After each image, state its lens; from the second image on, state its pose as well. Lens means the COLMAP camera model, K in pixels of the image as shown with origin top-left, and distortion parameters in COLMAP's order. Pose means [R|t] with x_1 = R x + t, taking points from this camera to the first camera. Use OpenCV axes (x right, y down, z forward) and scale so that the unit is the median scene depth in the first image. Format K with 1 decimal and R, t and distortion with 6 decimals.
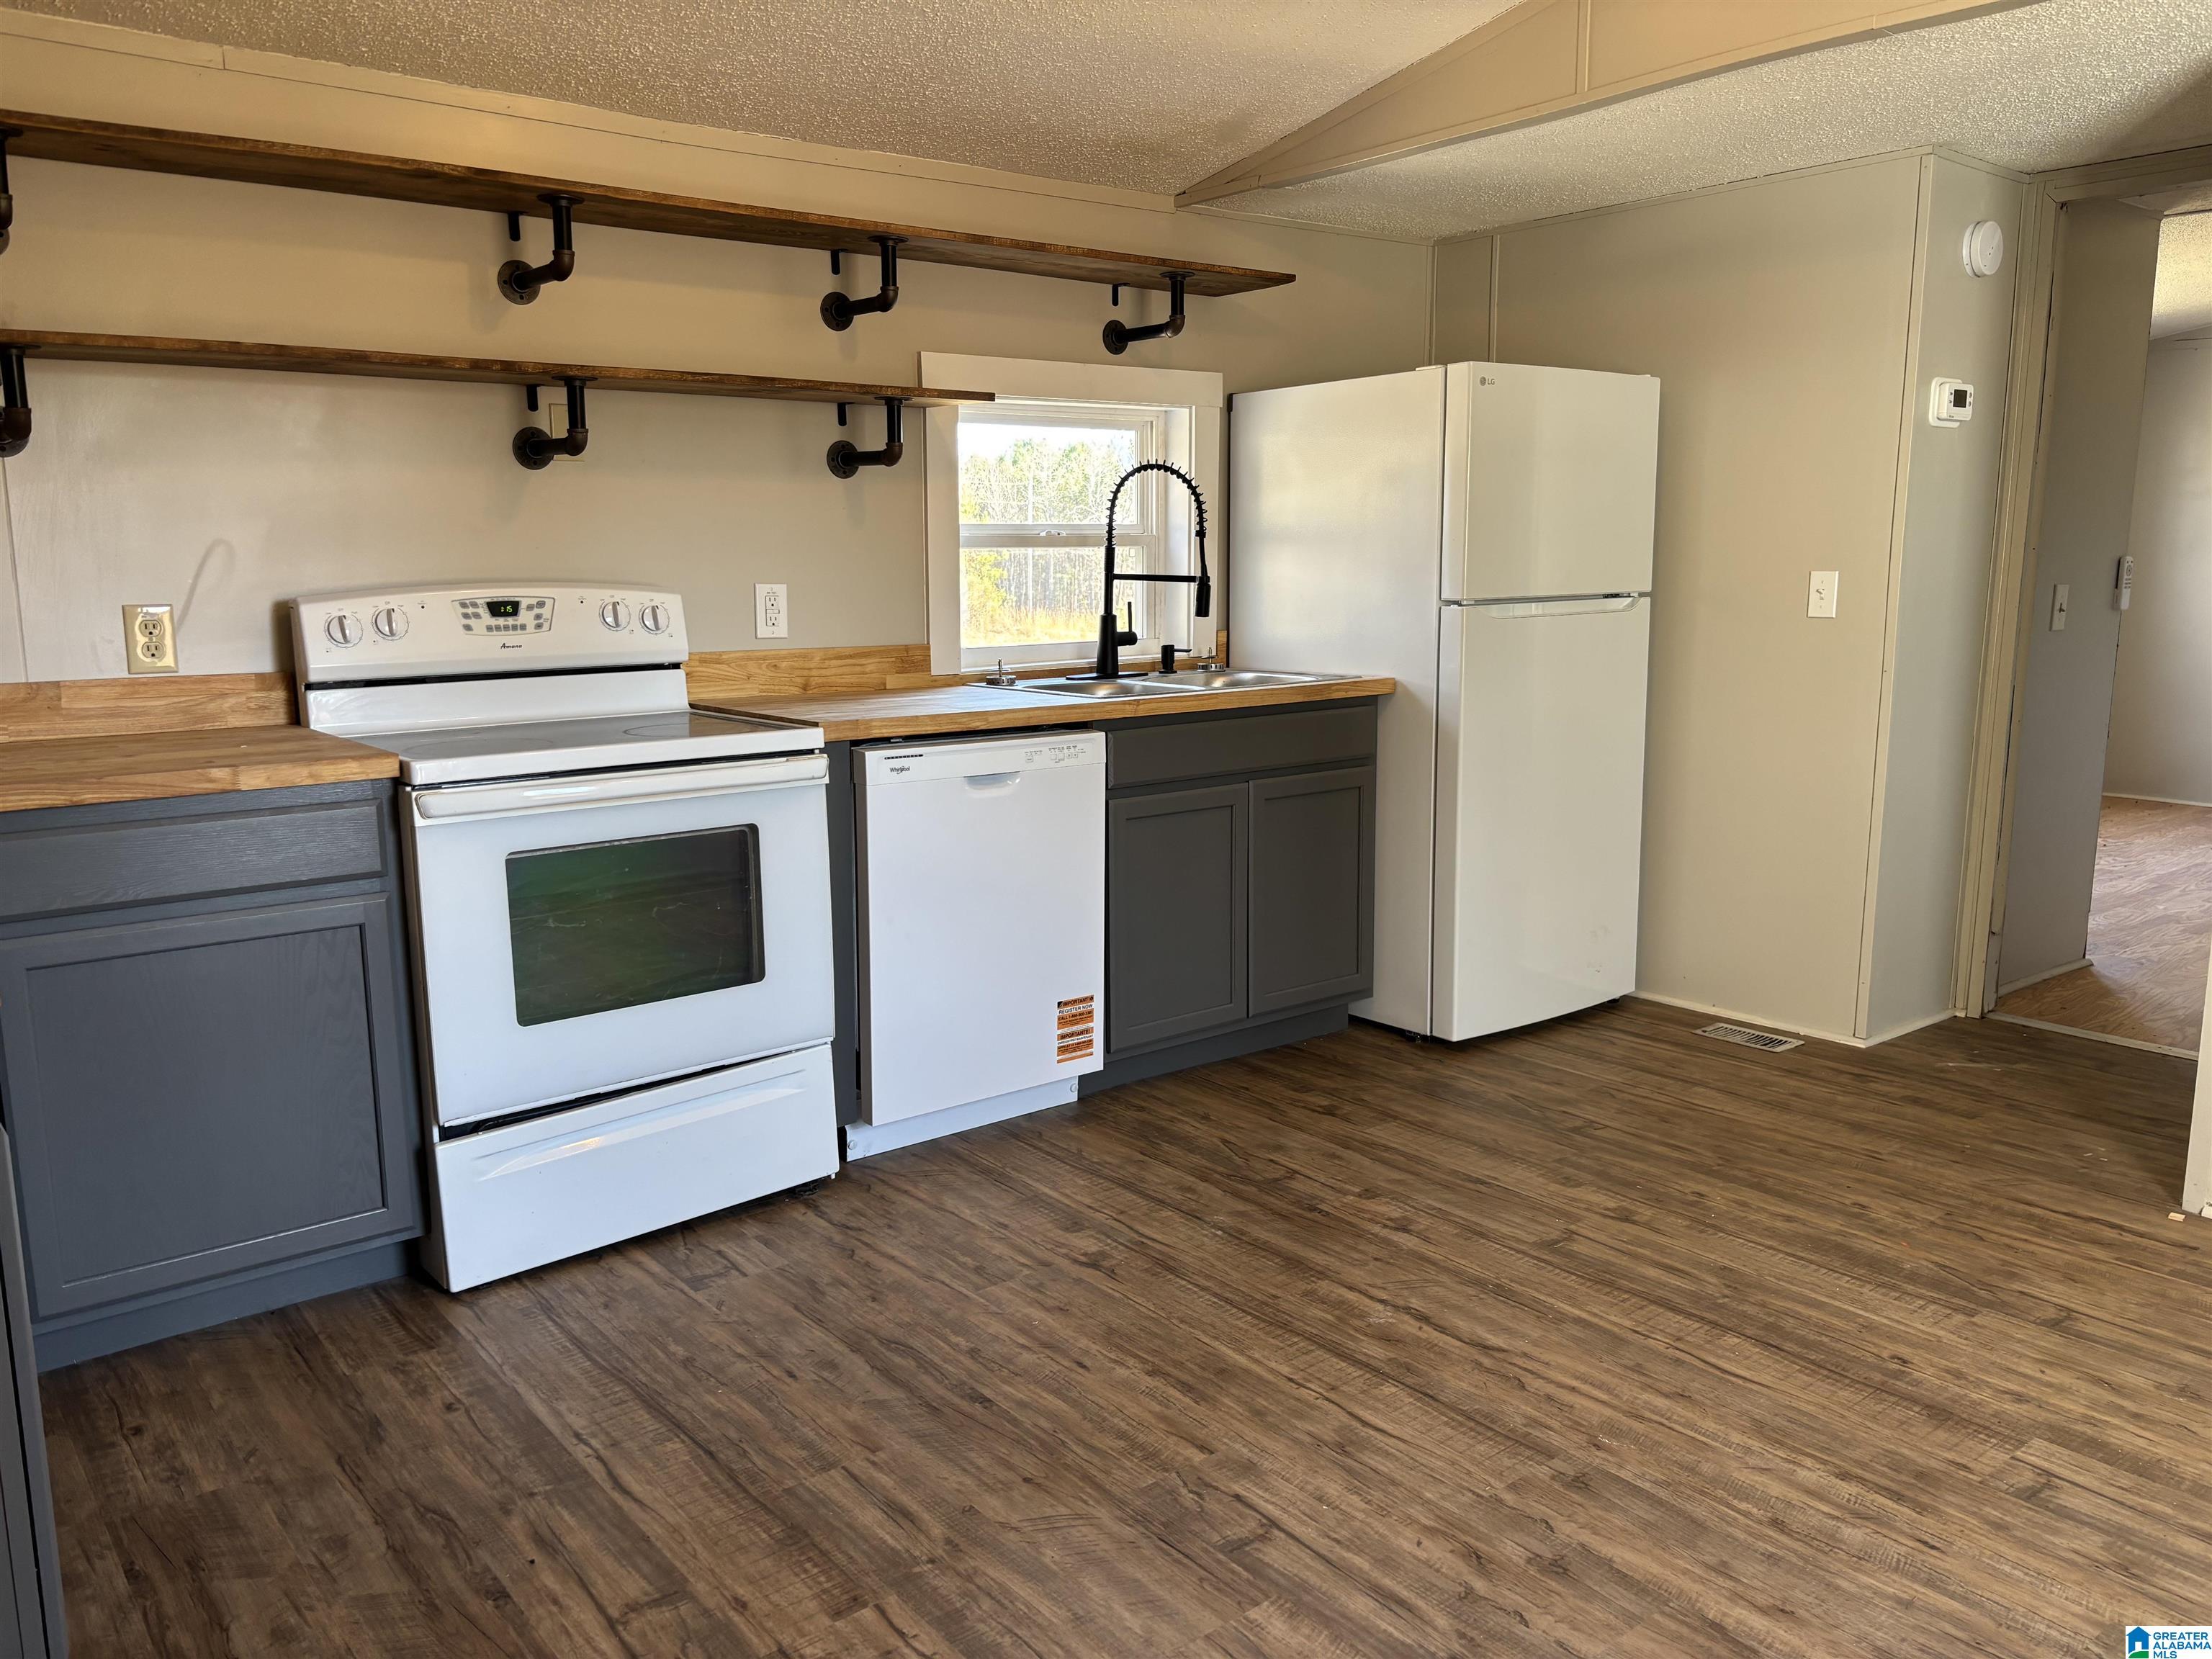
lens RADIAL K [[1690.4, 0, 1114.1], [0, 1690.4, 827.8], [0, 0, 1]] dist [0.023058, -0.020930]
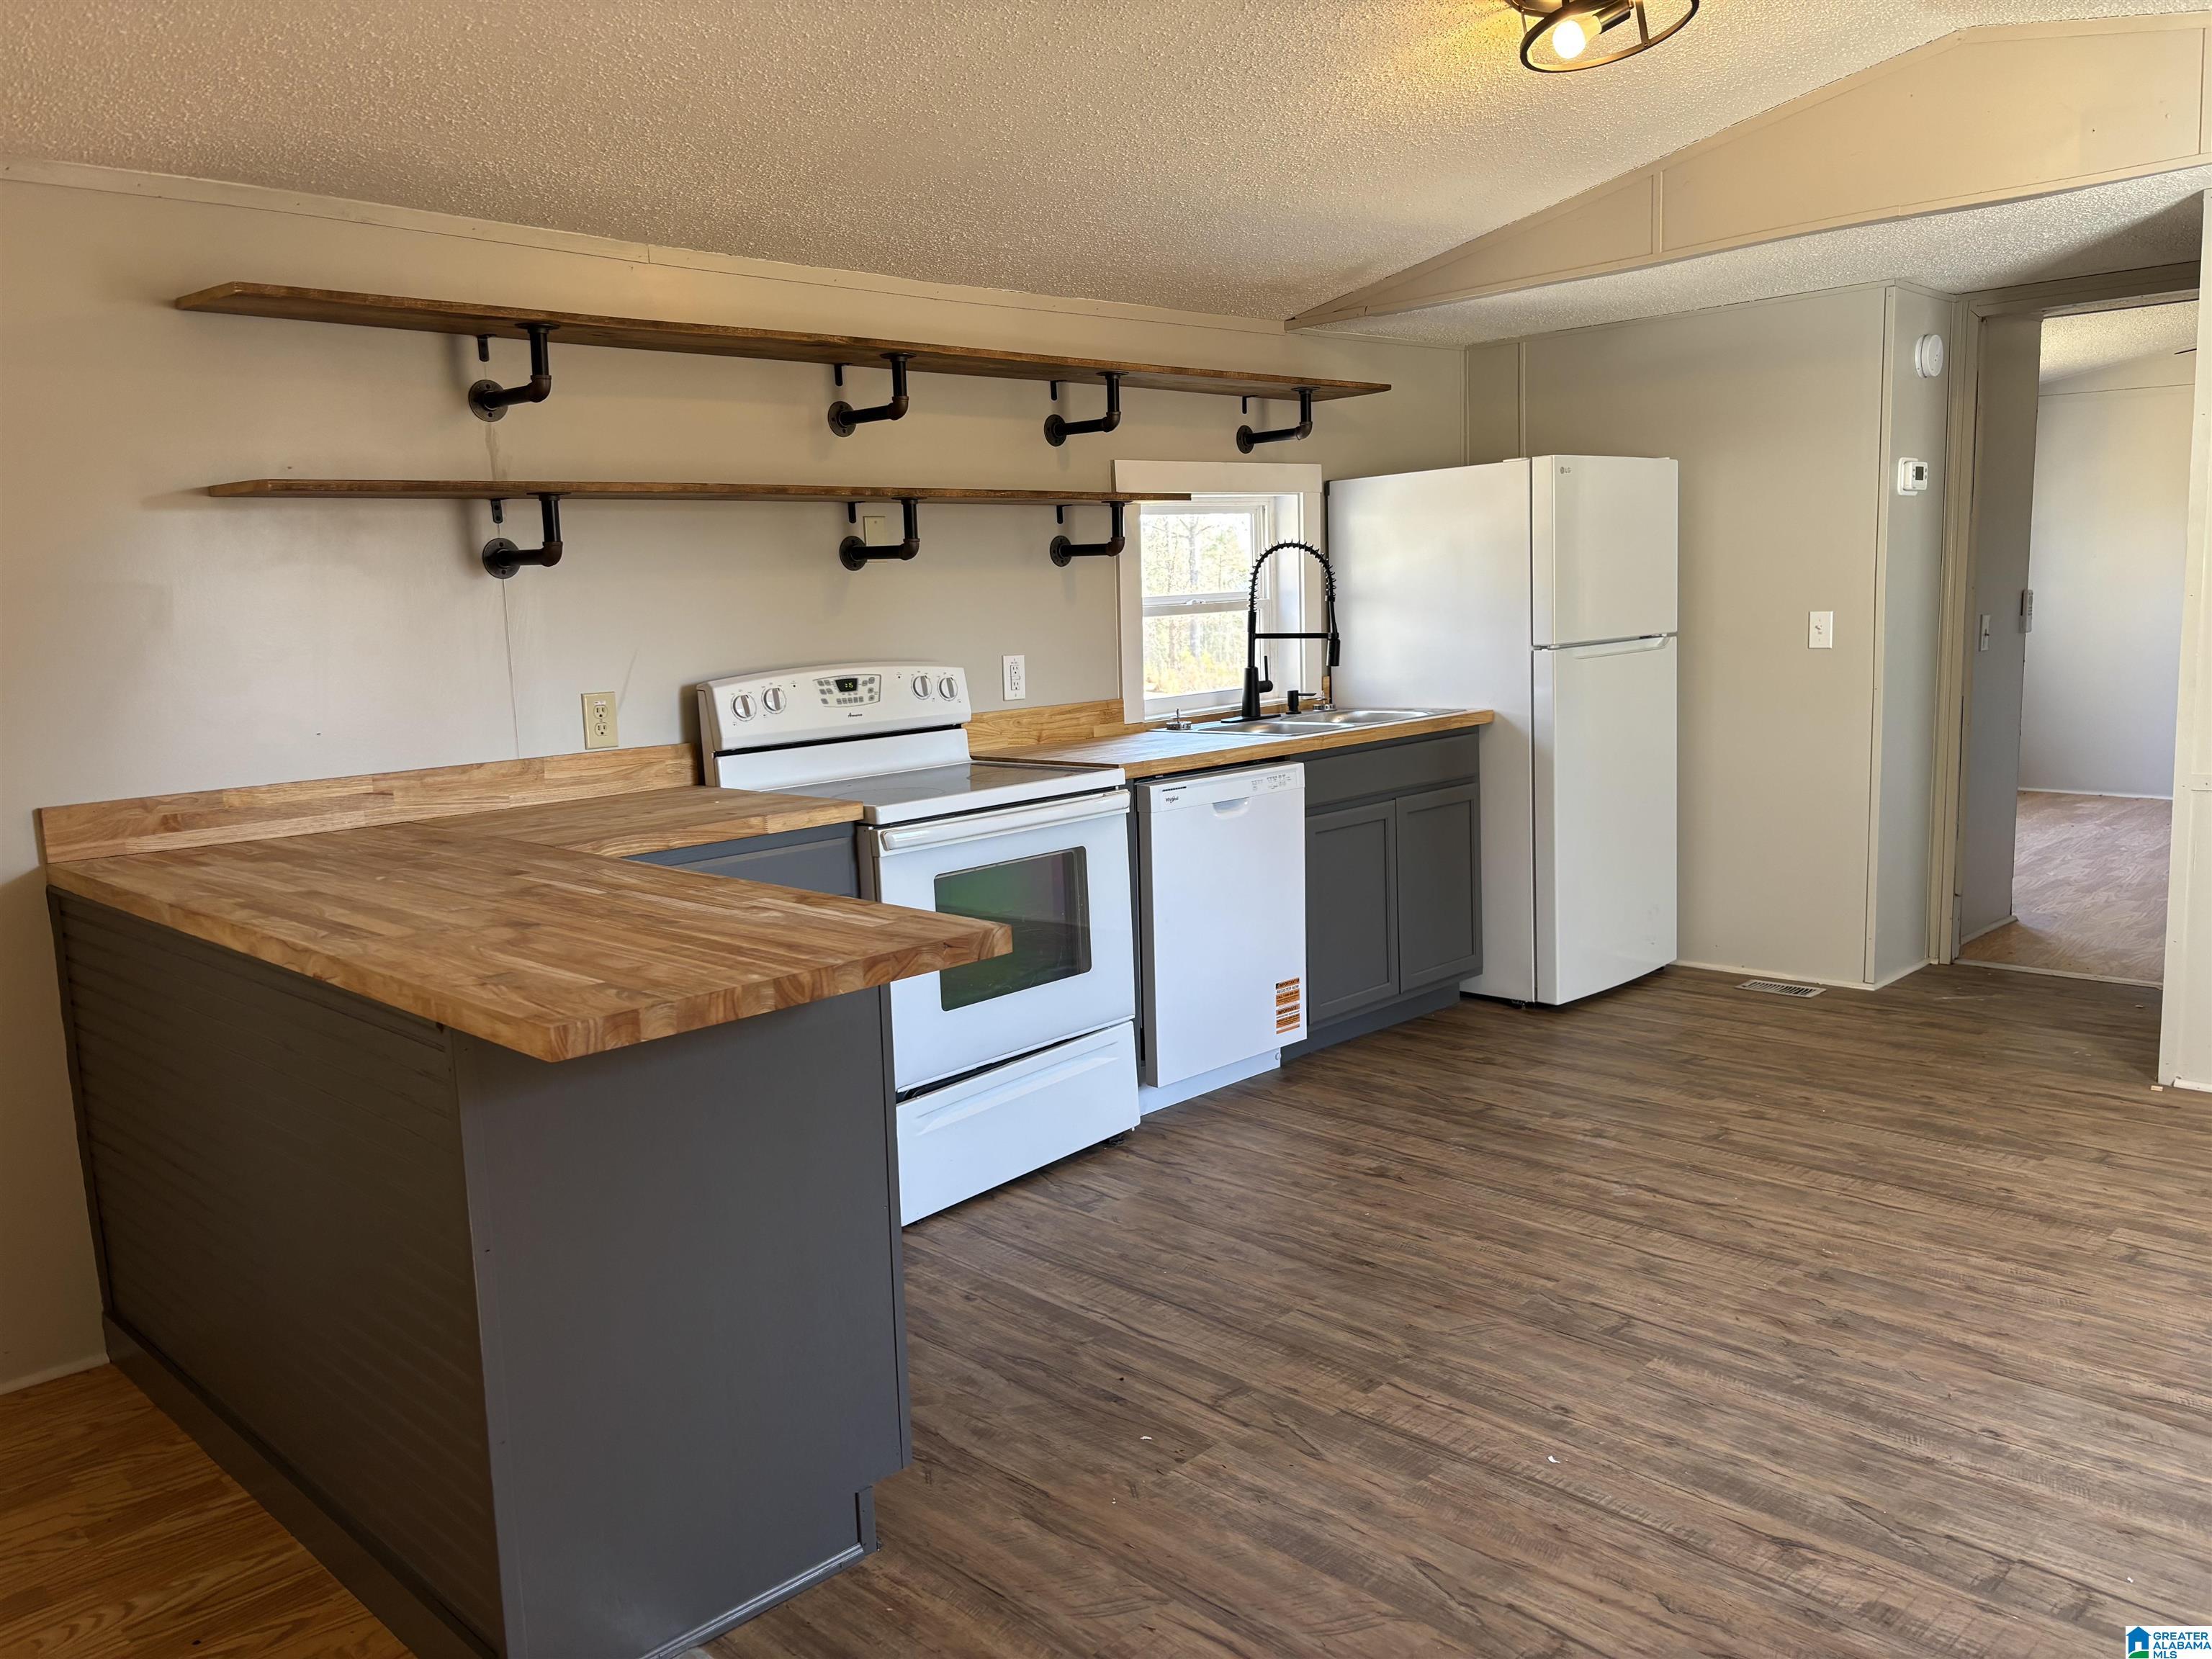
lens RADIAL K [[1690.4, 0, 1100.5], [0, 1690.4, 833.7], [0, 0, 1]] dist [0.023058, -0.020930]
pose [[0.993664, -0.048601, 0.101343, -0.289401], [0.050807, 0.998522, -0.019301, 0.011249], [-0.100256, 0.024328, 0.994664, -0.222932]]
